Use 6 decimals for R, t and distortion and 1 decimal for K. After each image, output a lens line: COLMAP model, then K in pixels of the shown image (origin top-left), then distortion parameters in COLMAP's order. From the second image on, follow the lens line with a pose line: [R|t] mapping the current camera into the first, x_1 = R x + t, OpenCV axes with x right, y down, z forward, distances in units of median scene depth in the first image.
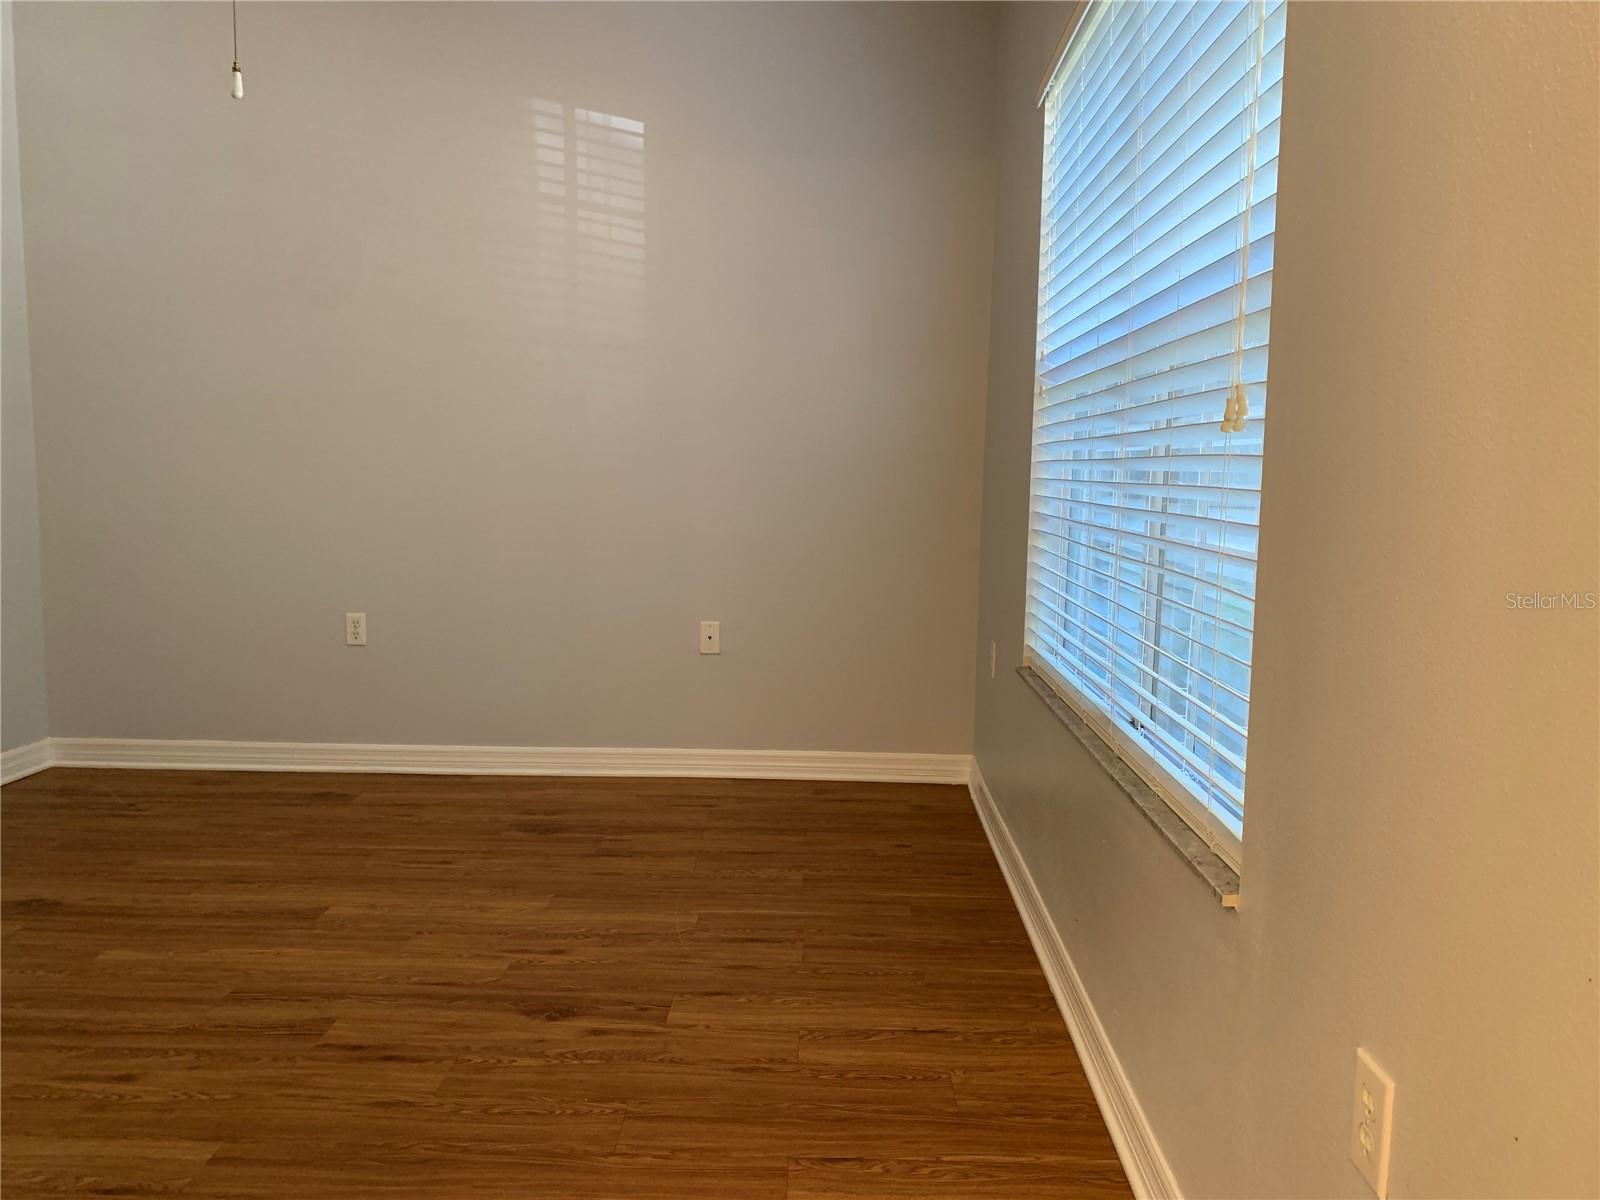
lens RADIAL K [[1212.8, 0, 800.0], [0, 1212.8, 600.0], [0, 0, 1]] dist [0.014883, -0.022065]
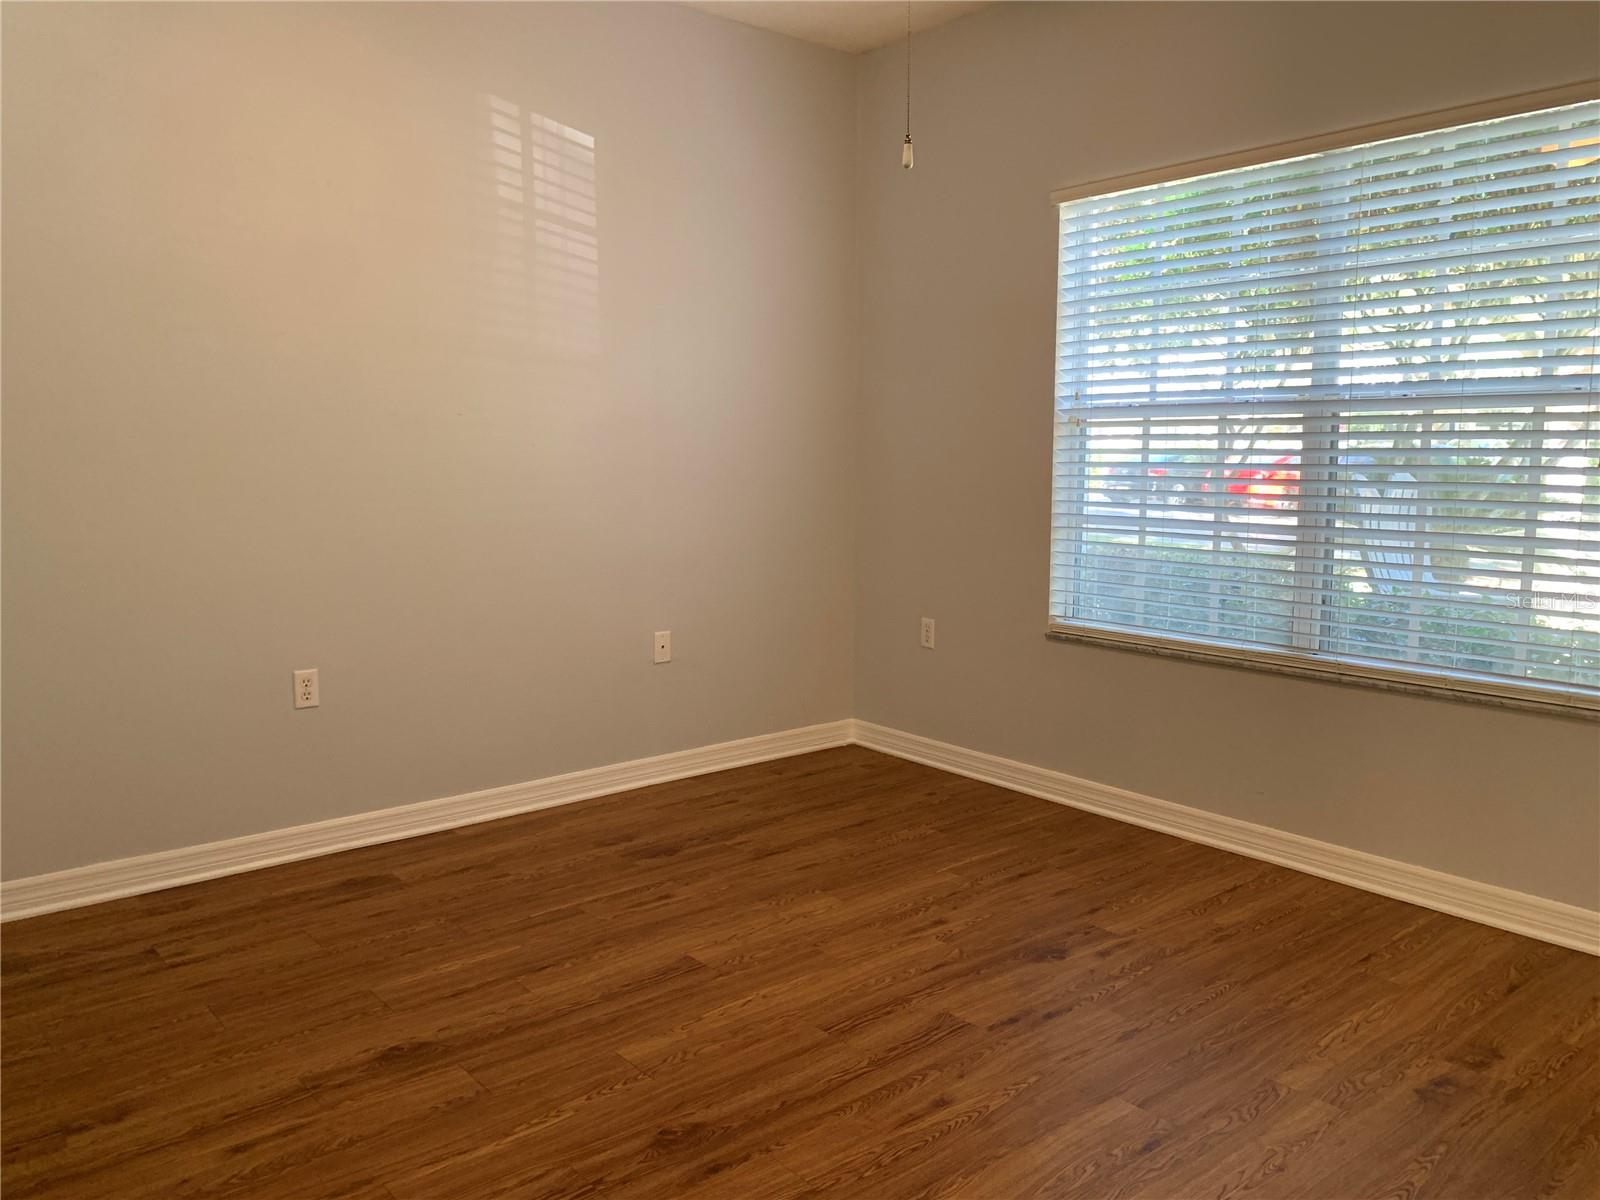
lens RADIAL K [[1212.8, 0, 800.0], [0, 1212.8, 600.0], [0, 0, 1]] dist [0.014883, -0.022065]
pose [[0.761844, -0.099276, 0.640108, -0.795421], [0.083603, 0.994990, 0.054813, -0.068628], [-0.642343, 0.011756, 0.766327, 0.162669]]
